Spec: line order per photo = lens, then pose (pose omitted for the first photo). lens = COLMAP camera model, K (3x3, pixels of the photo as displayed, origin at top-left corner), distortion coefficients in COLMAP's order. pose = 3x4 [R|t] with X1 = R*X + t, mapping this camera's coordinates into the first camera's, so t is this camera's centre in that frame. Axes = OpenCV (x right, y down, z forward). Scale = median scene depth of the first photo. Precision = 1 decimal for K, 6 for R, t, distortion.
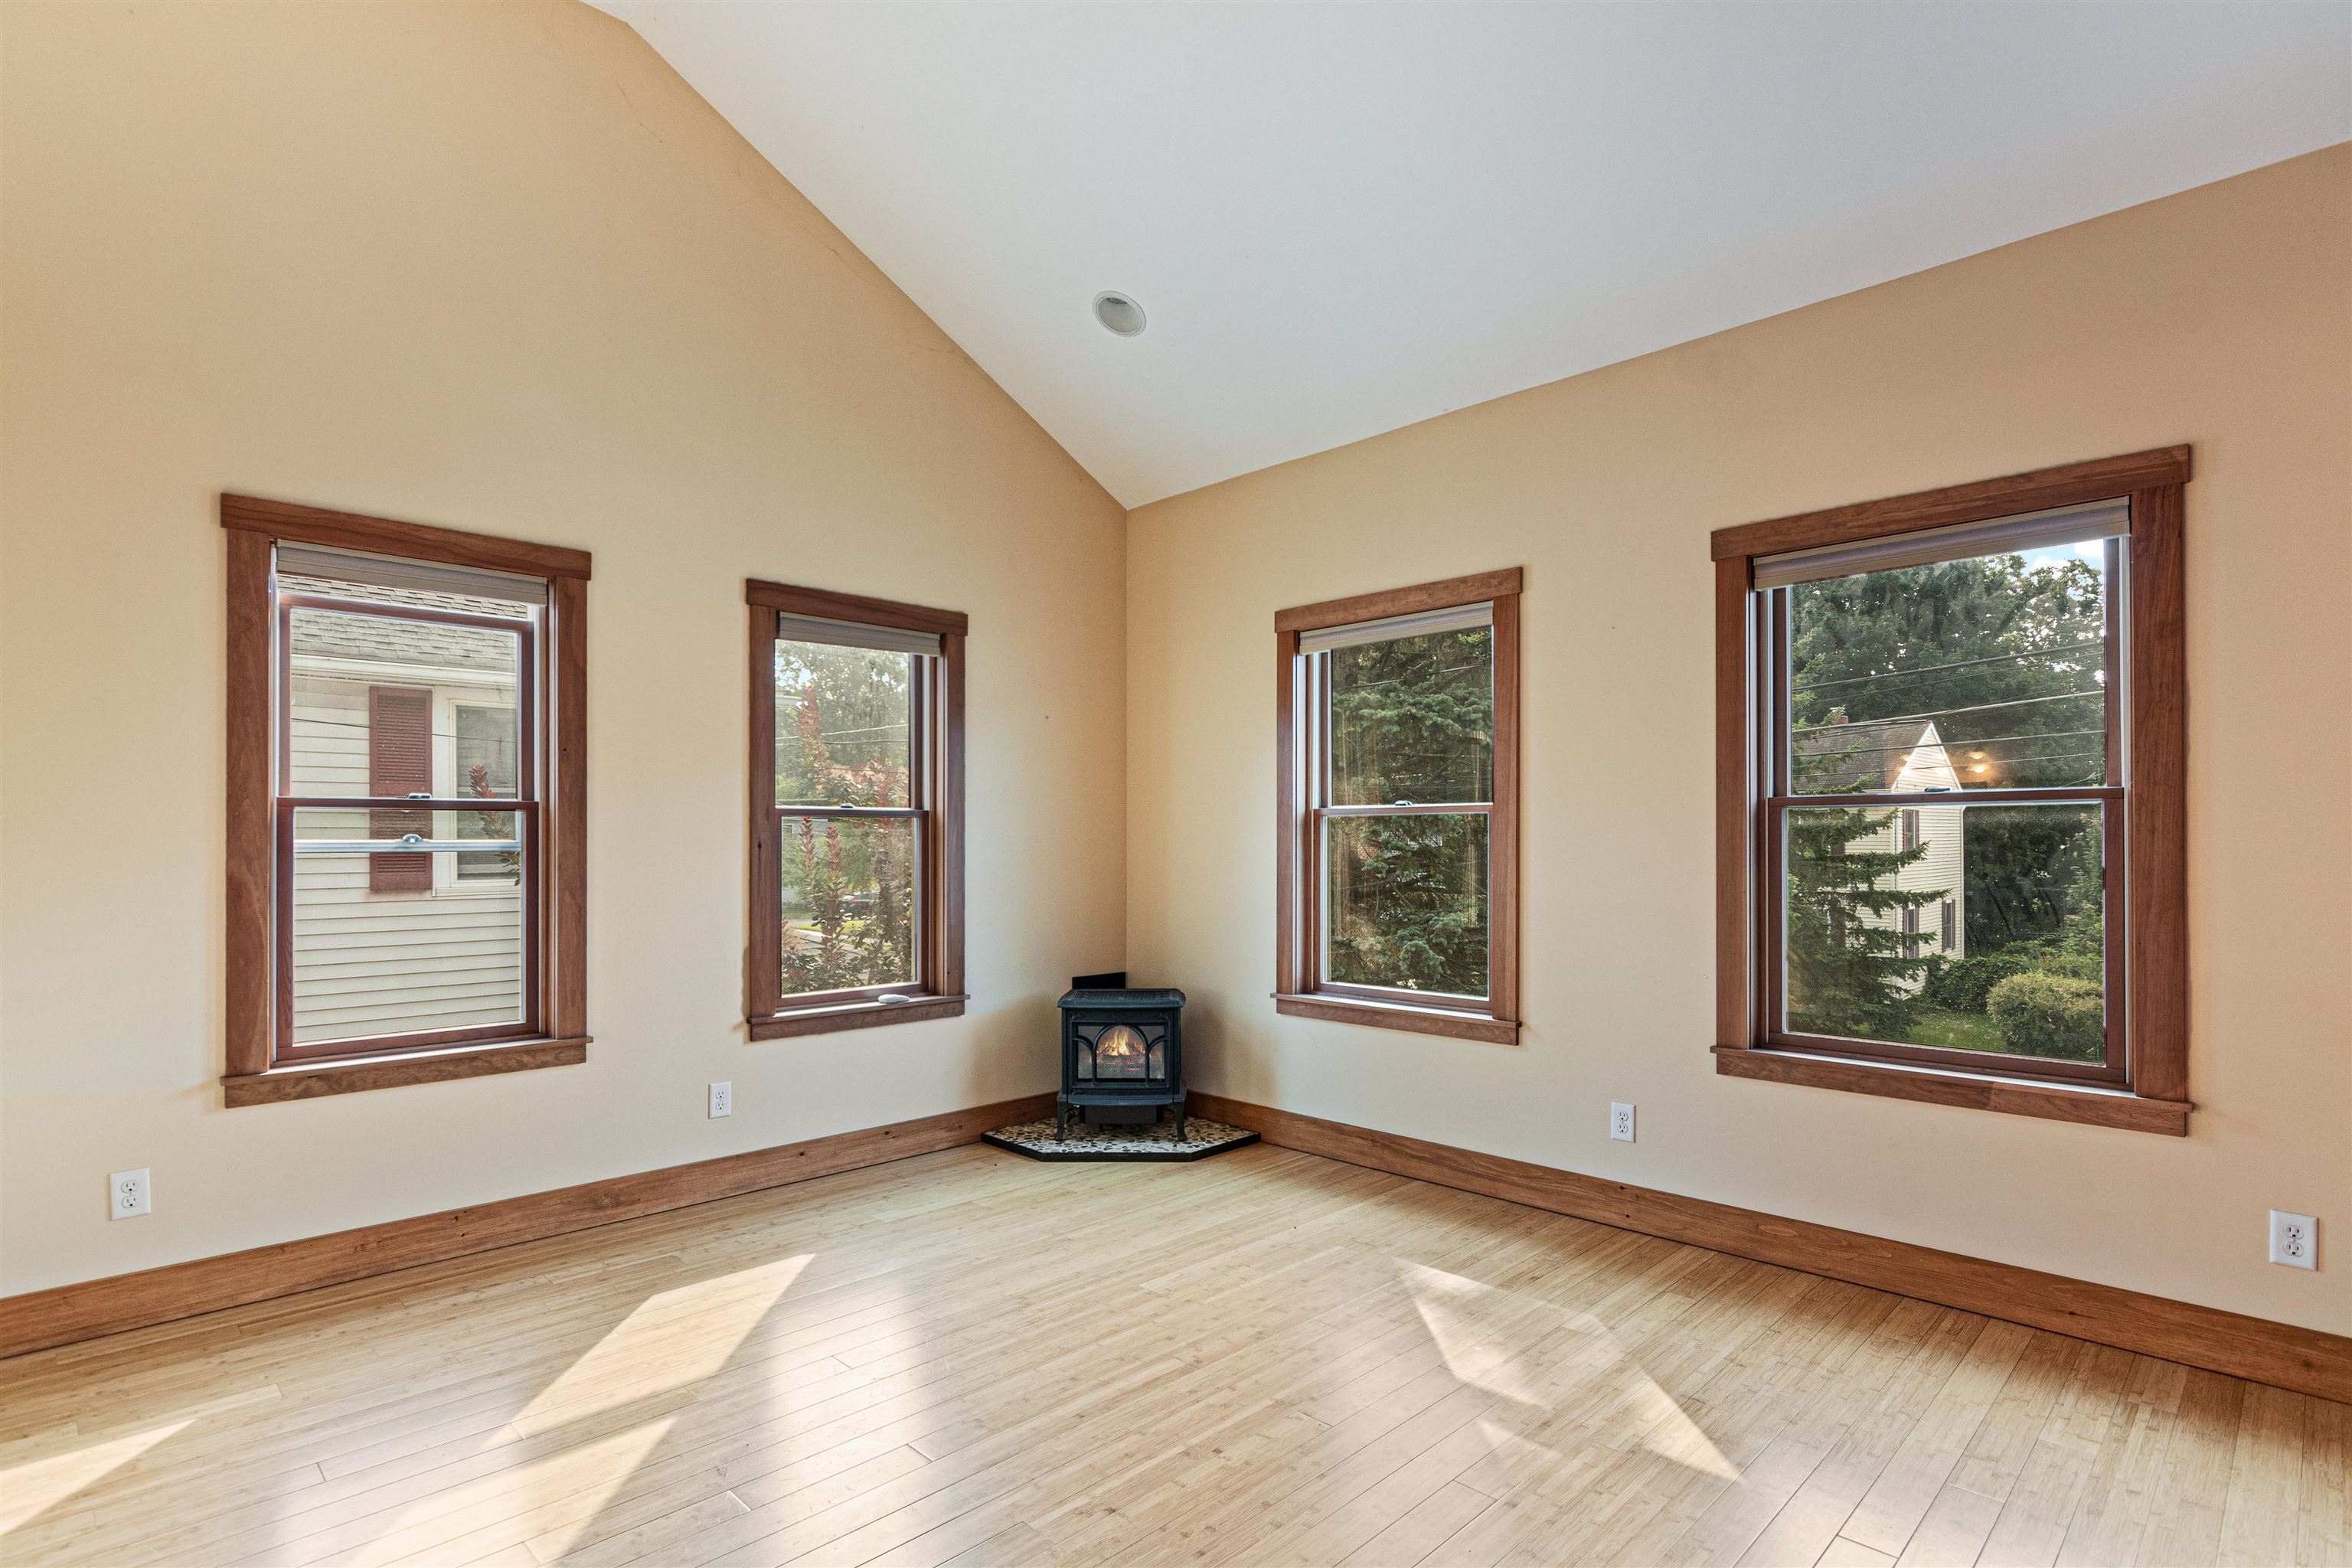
lens RADIAL K [[1132.1, 0, 1121.5], [0, 1132.1, 834.1], [0, 0, 1]] dist [0.001830, 0.000143]
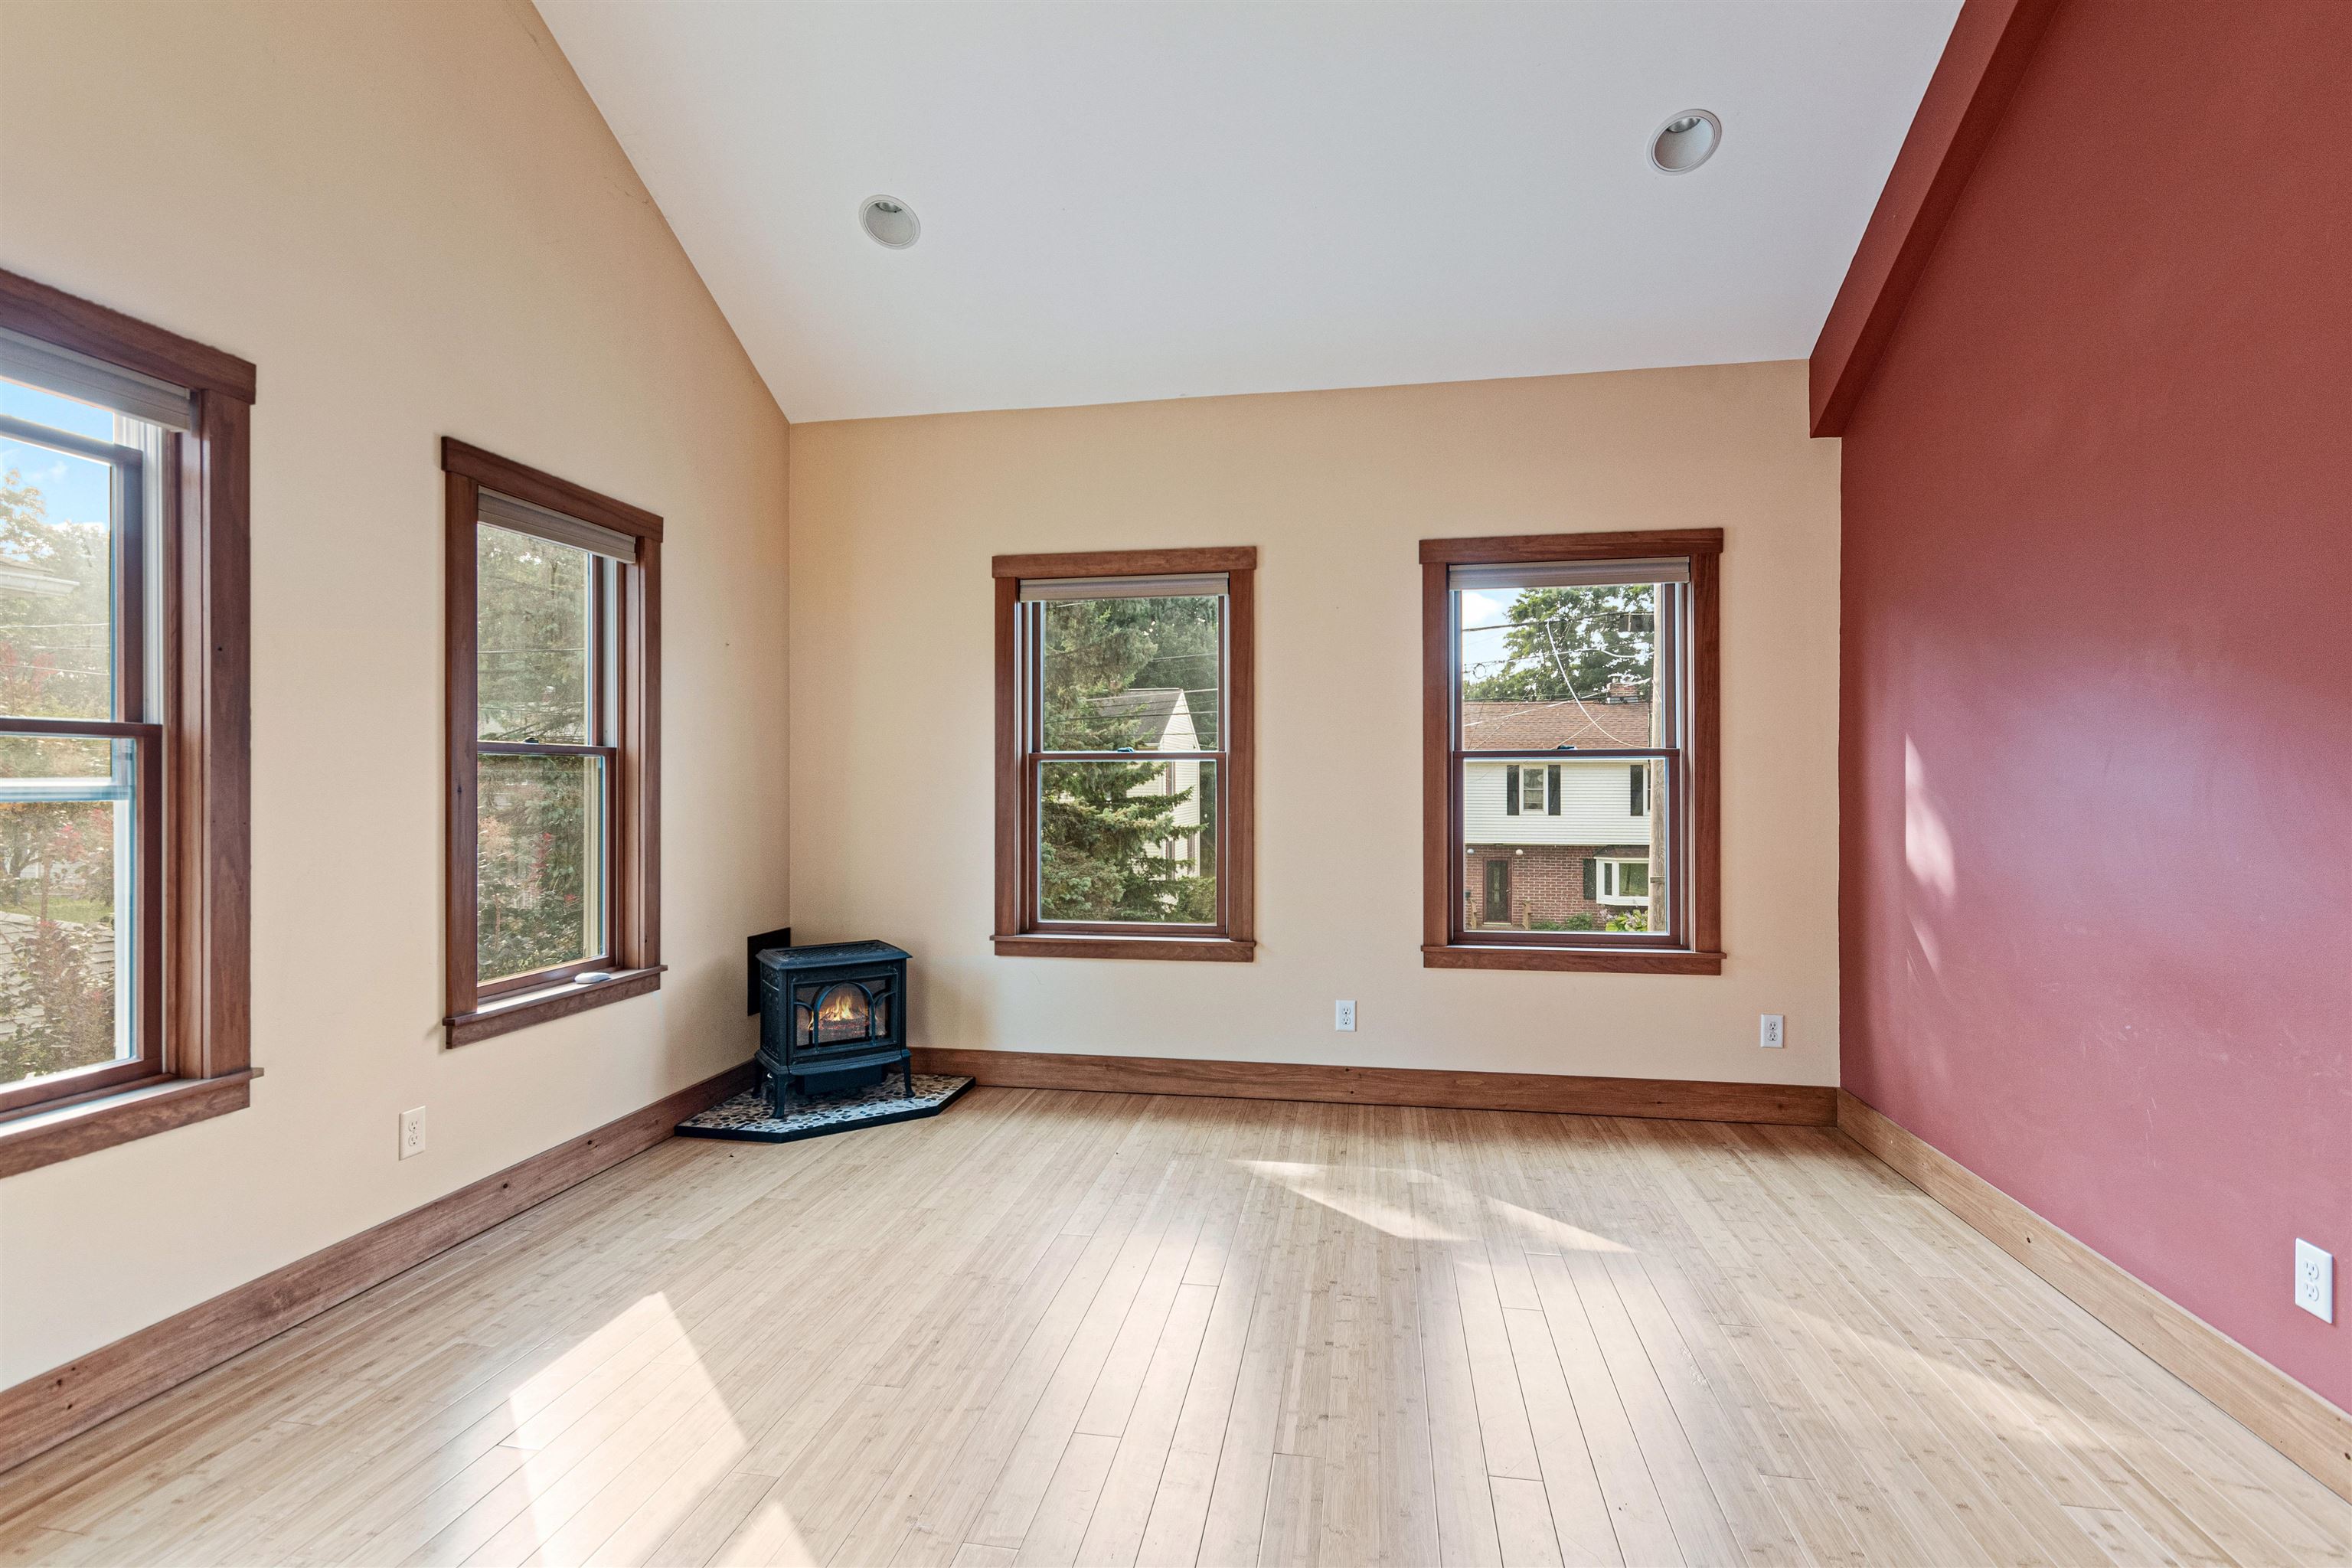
lens RADIAL K [[1132.1, 0, 1126.5], [0, 1132.1, 778.6], [0, 0, 1]] dist [0.001830, 0.000143]
pose [[0.820927, 0.003418, 0.571023, -0.426107], [-0.003256, 0.999994, -0.001304, 0.002231], [-0.571024, -0.000789, 0.820933, 0.132766]]
